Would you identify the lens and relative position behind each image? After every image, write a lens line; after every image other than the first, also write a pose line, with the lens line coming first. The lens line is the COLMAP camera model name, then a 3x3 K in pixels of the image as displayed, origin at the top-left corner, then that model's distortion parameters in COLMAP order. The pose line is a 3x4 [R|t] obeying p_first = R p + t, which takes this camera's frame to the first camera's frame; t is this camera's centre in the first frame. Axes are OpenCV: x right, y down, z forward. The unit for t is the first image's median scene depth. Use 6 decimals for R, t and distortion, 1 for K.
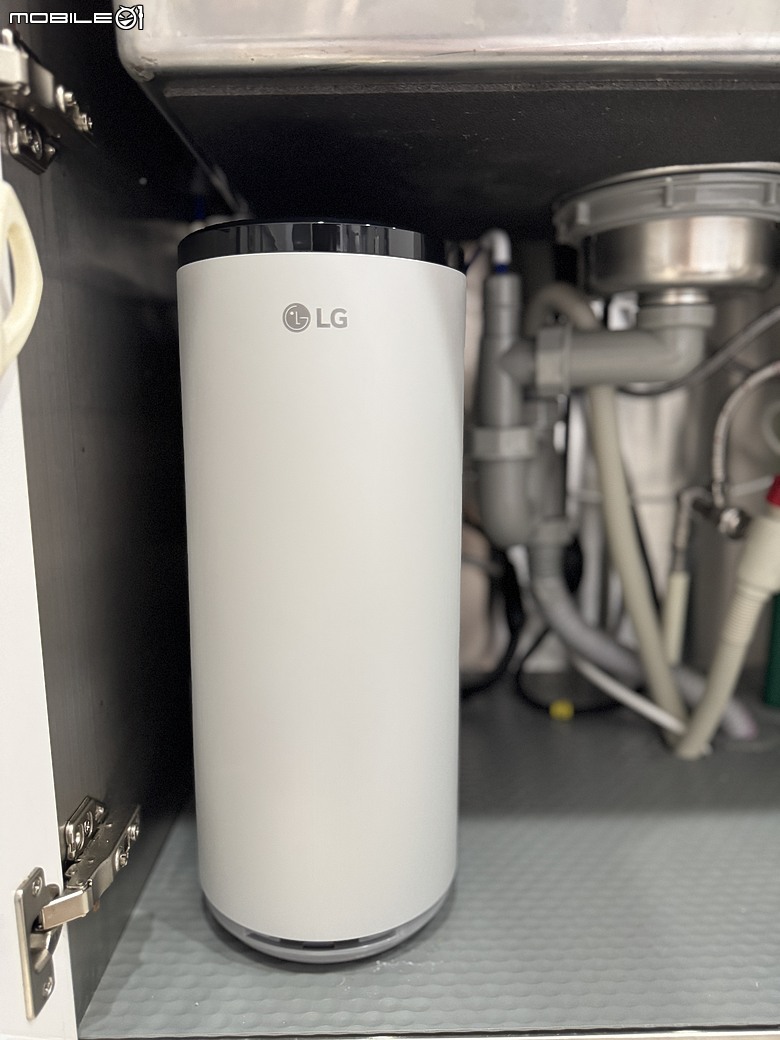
lens RADIAL K [[772.3, 0, 390.1], [0, 772.3, 520.0], [0, 0, 1]] dist [0.000342, -0.003411]
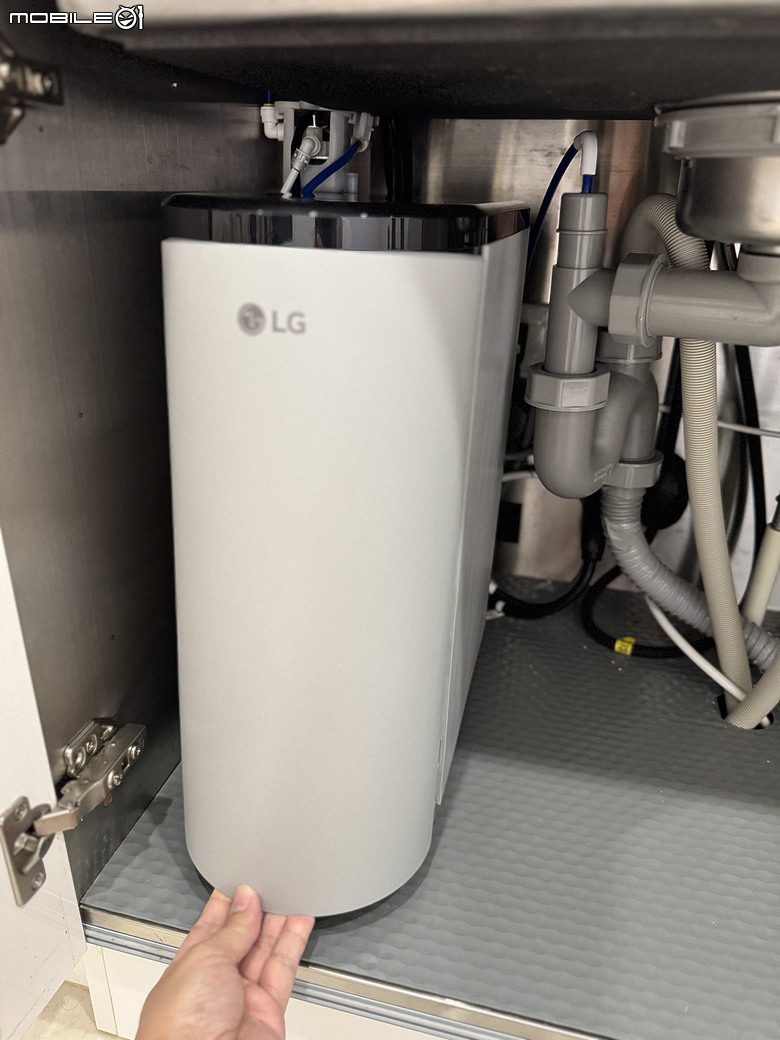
lens RADIAL K [[772.3, 0, 389.8], [0, 772.3, 518.5], [0, 0, 1]] dist [0.000342, -0.003411]
pose [[0.966705, 0.130781, -0.219949, 0.250174], [-0.071049, 0.962916, 0.260279, -0.263451], [0.245832, -0.235986, 0.940147, 0.111808]]
